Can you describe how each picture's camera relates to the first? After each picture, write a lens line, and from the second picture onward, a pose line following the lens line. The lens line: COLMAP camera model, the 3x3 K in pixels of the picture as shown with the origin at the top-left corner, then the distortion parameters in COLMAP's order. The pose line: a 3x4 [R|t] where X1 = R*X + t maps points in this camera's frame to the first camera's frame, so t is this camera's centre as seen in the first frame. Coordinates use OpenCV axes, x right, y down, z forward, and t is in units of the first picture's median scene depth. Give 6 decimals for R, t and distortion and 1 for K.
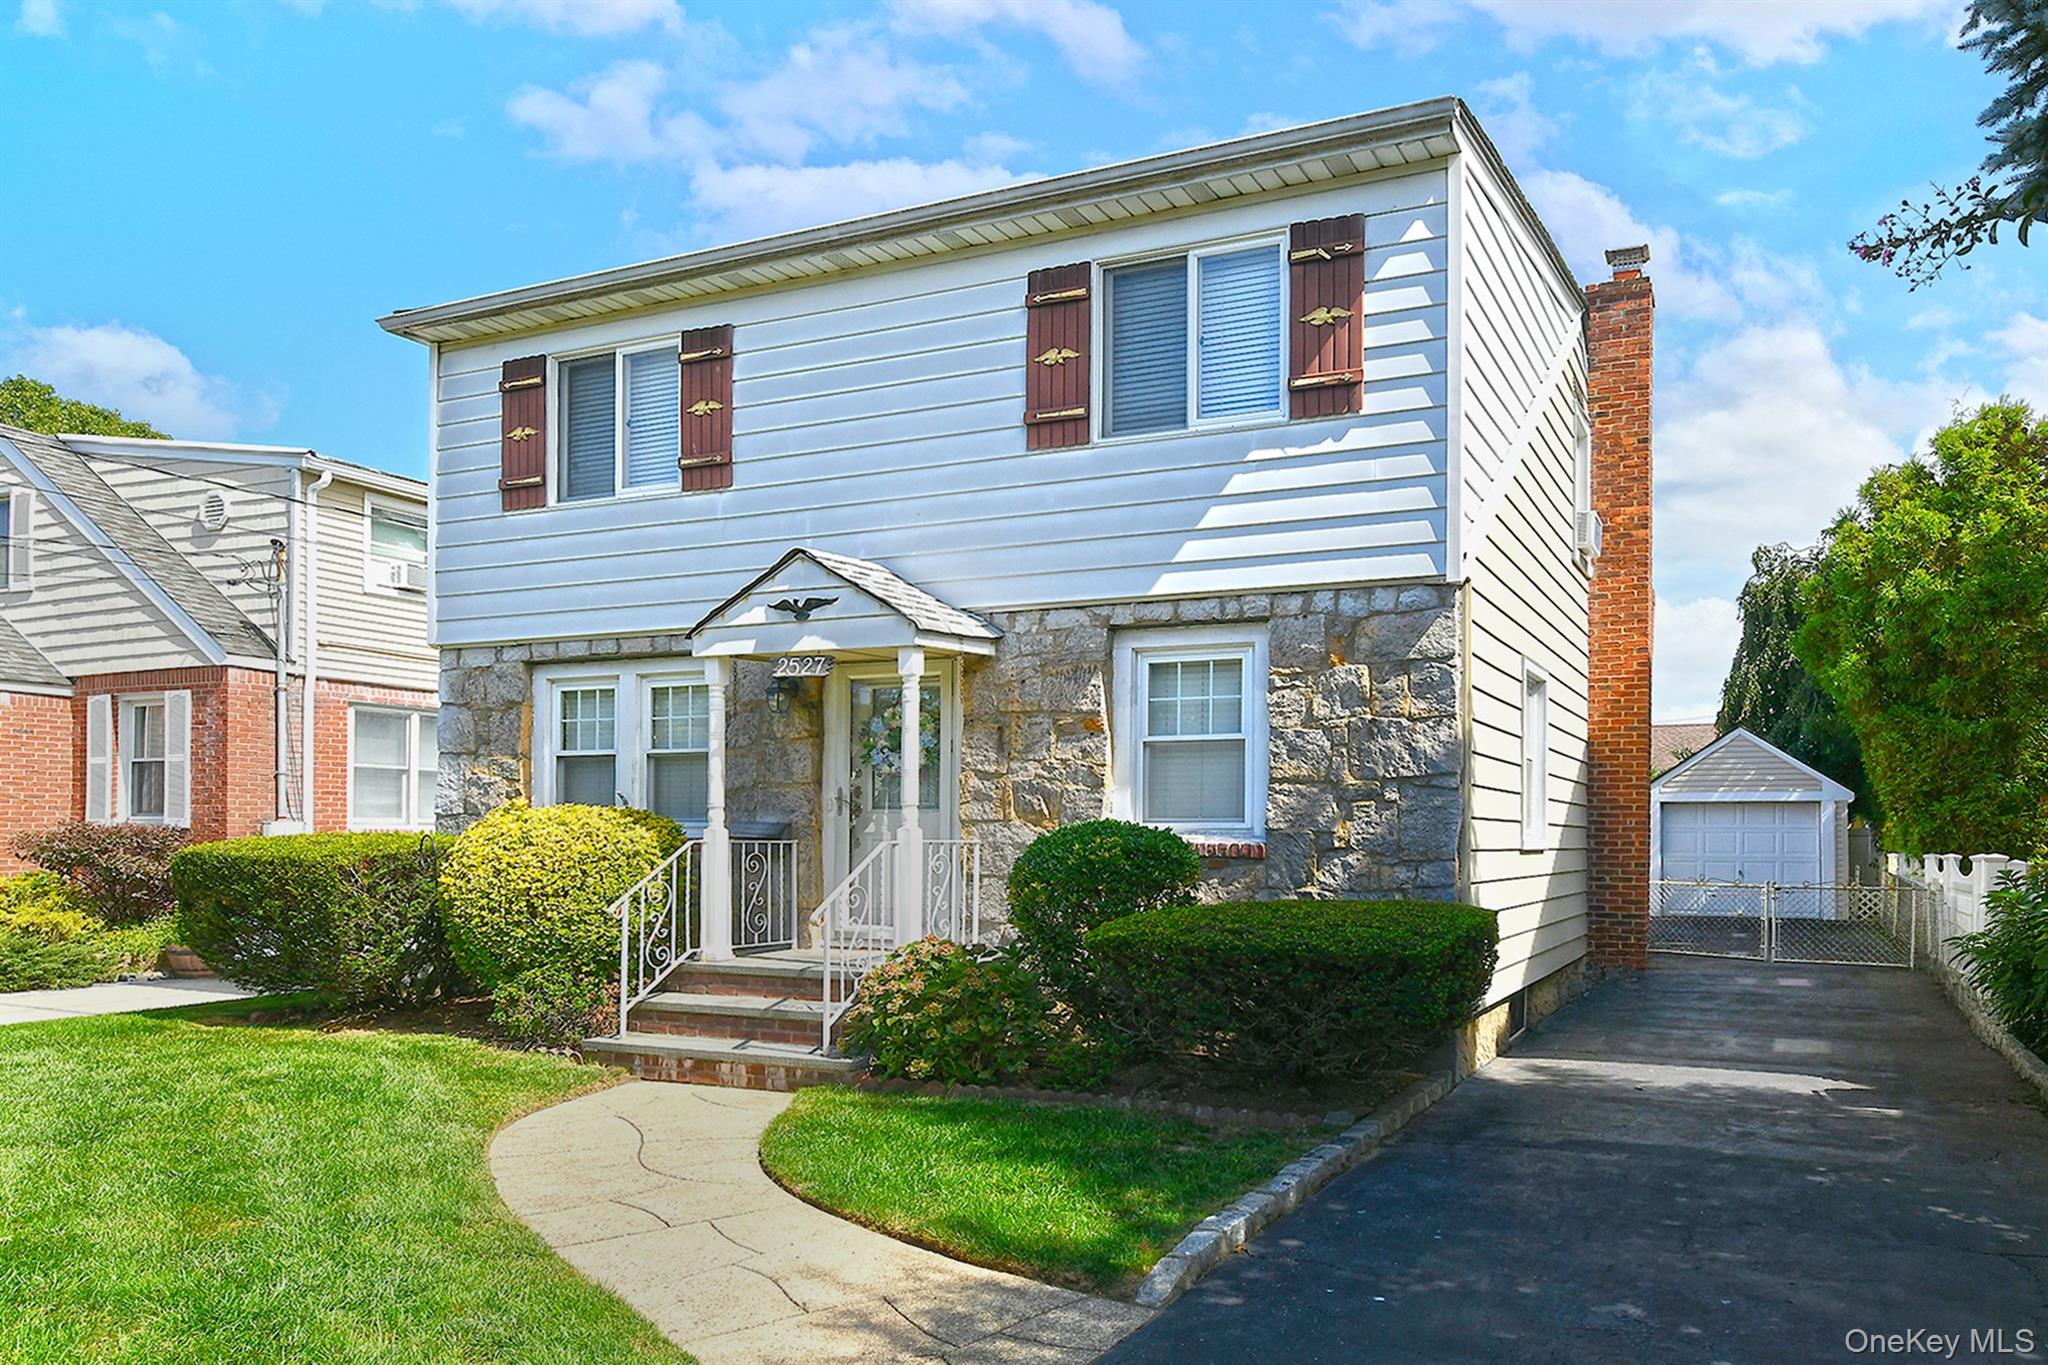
lens RADIAL K [[1280.7, 0, 1024.0], [0, 1280.7, 682.5], [0, 0, 1]] dist [-0.005086, -0.000623]
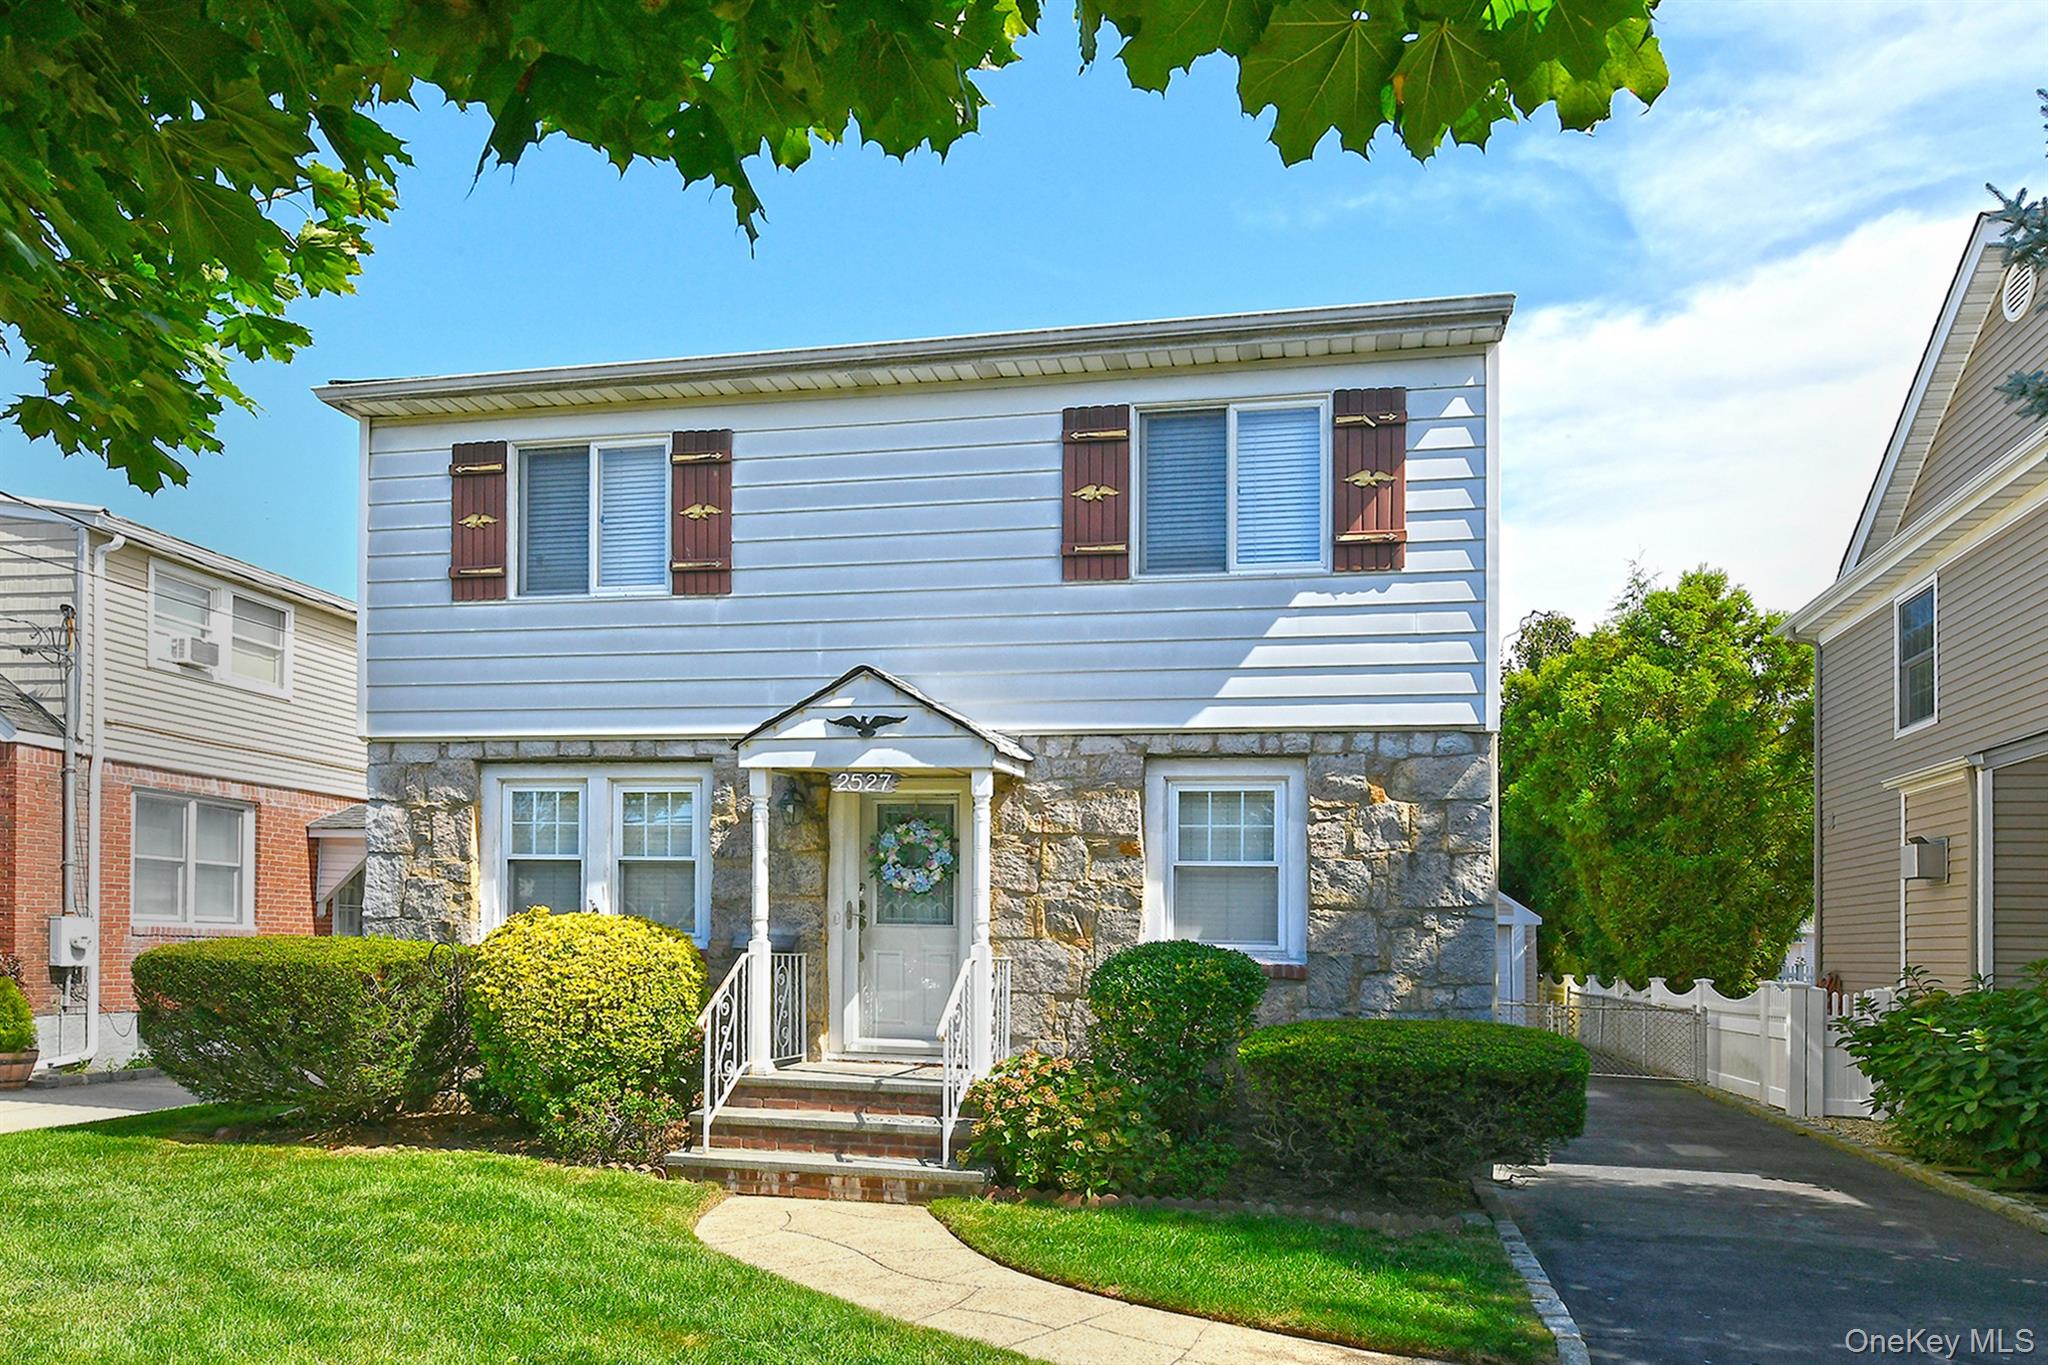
lens RADIAL K [[1331.9, 0, 826.7], [0, 1331.9, 765.0], [0, 0, 1]] dist [-0.004354, -0.000439]
pose [[0.985832, 0.039823, 0.162937, -0.363706], [-0.037981, 0.999175, -0.014407, -0.009772], [-0.163376, 0.008015, 0.986531, -0.031473]]
